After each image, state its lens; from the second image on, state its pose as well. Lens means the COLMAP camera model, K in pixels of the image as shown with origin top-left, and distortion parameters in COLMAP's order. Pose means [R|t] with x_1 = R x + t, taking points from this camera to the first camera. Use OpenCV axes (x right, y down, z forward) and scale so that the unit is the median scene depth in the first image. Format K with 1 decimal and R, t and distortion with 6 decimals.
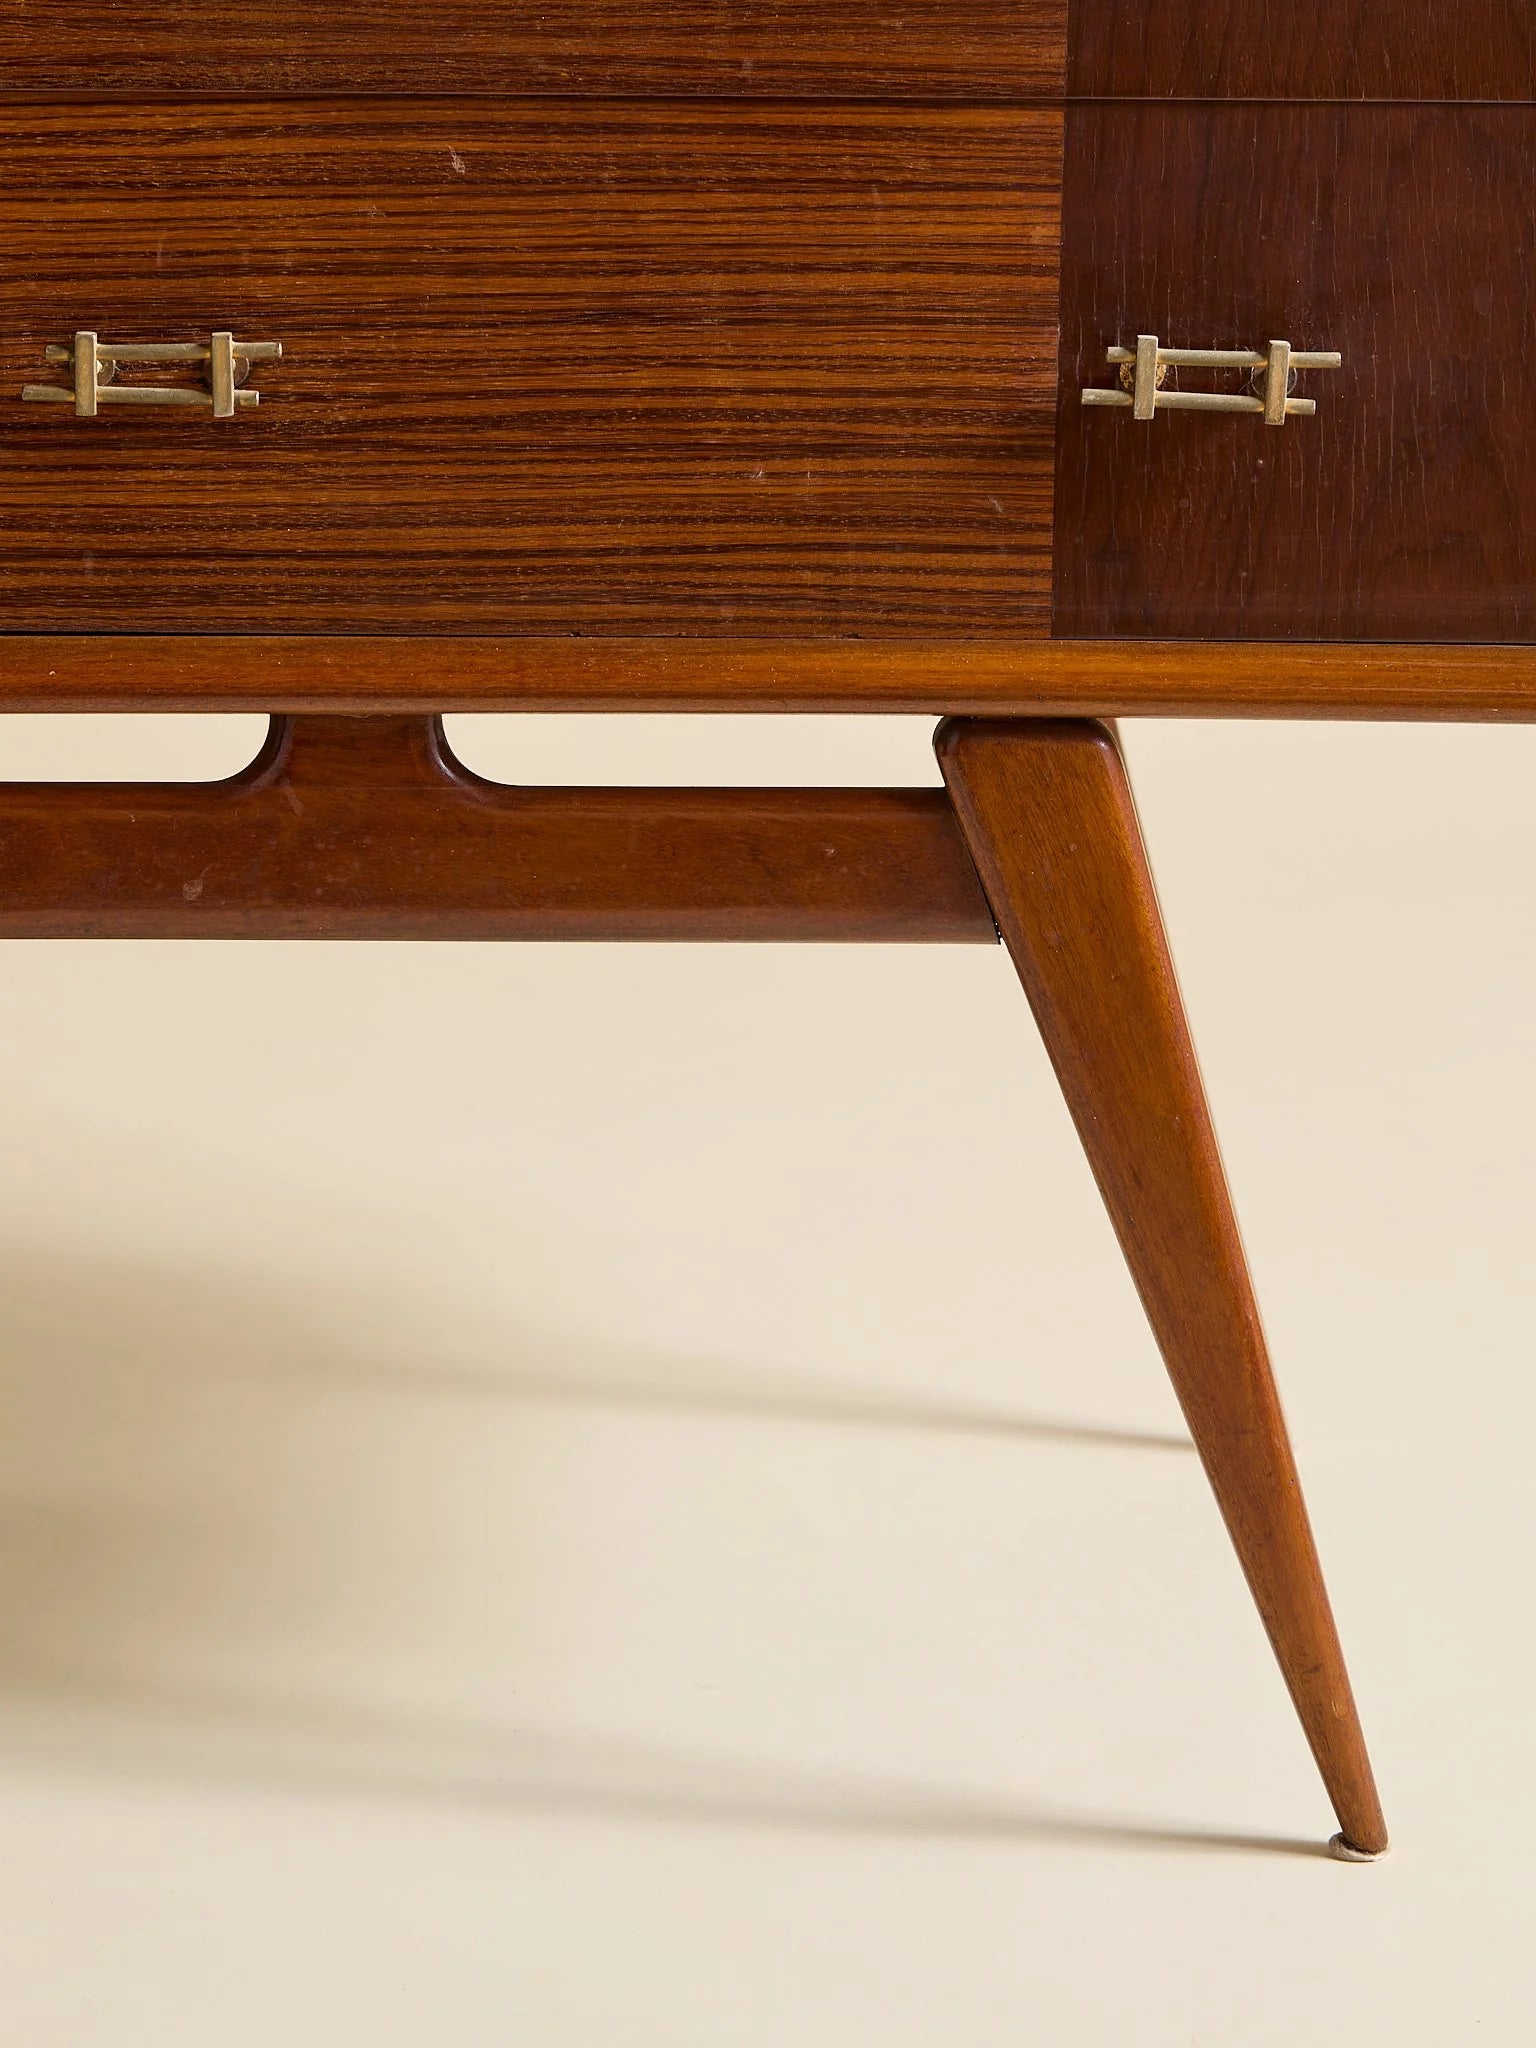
lens RADIAL K [[5181.4, 0, 768.0], [0, 5181.4, 1024.0], [0, 0, 1]] dist [-0.160101, -0.102634]
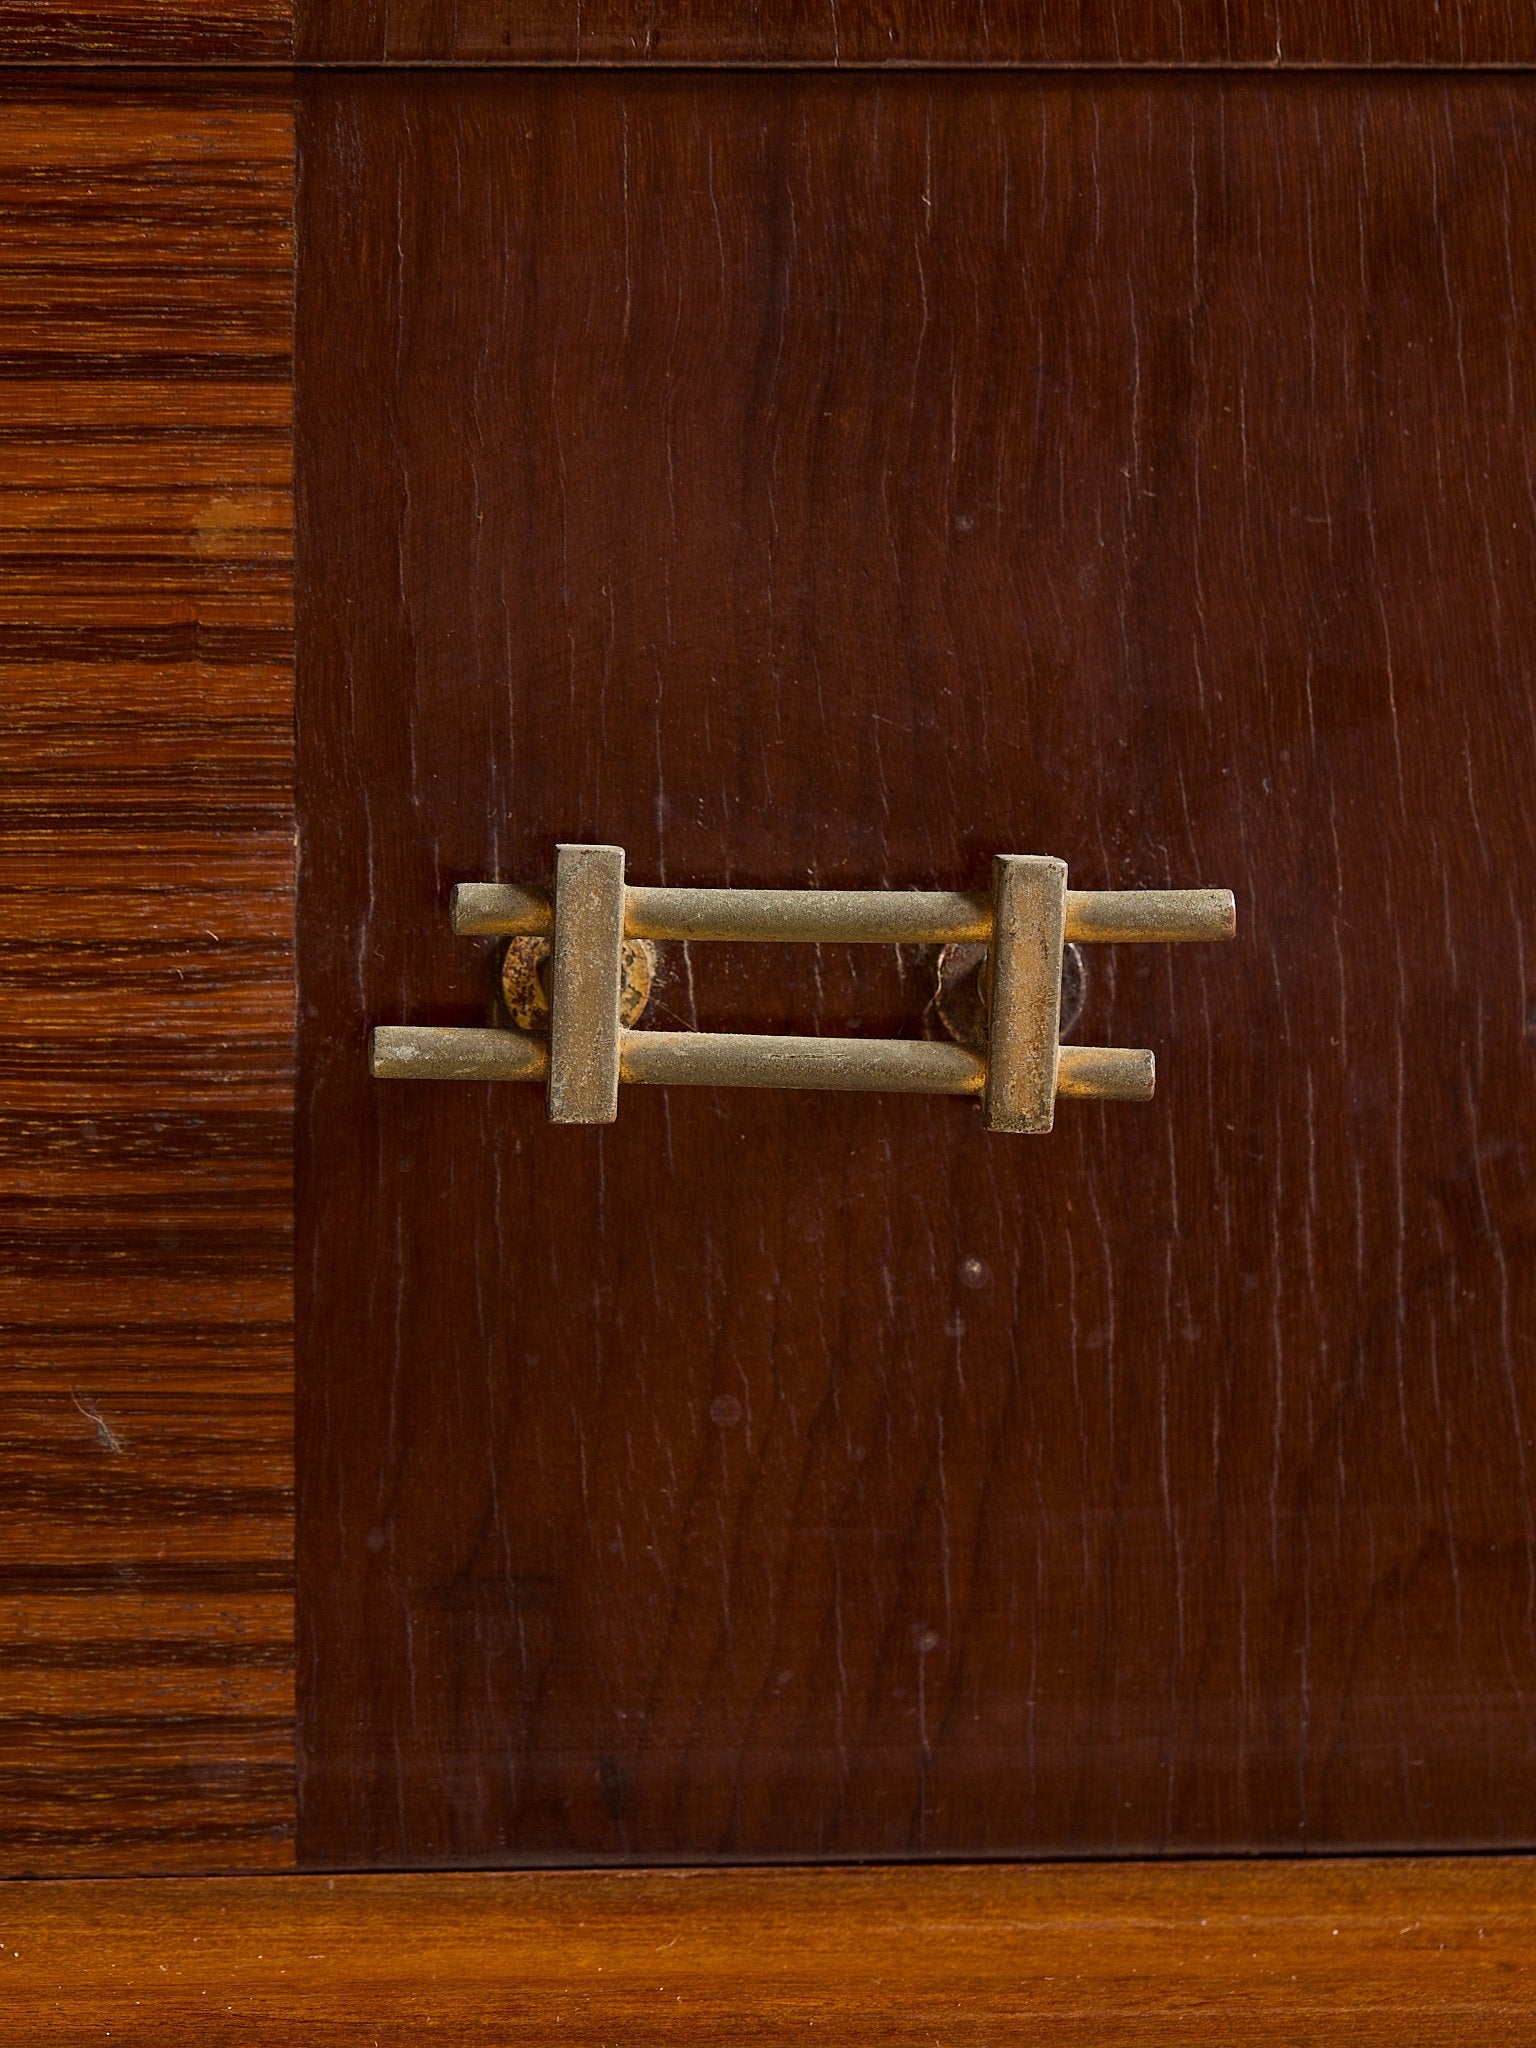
lens RADIAL K [[7509.0, 0, 768.0], [0, 7509.0, 1024.0], [0, 0, 1]] dist [-0.018997, 0.064796]
pose [[0.995813, -0.015237, 0.090134, 0.044014], [0.031179, 0.983498, -0.178212, -0.044895], [-0.085931, 0.180276, 0.979855, 0.568911]]
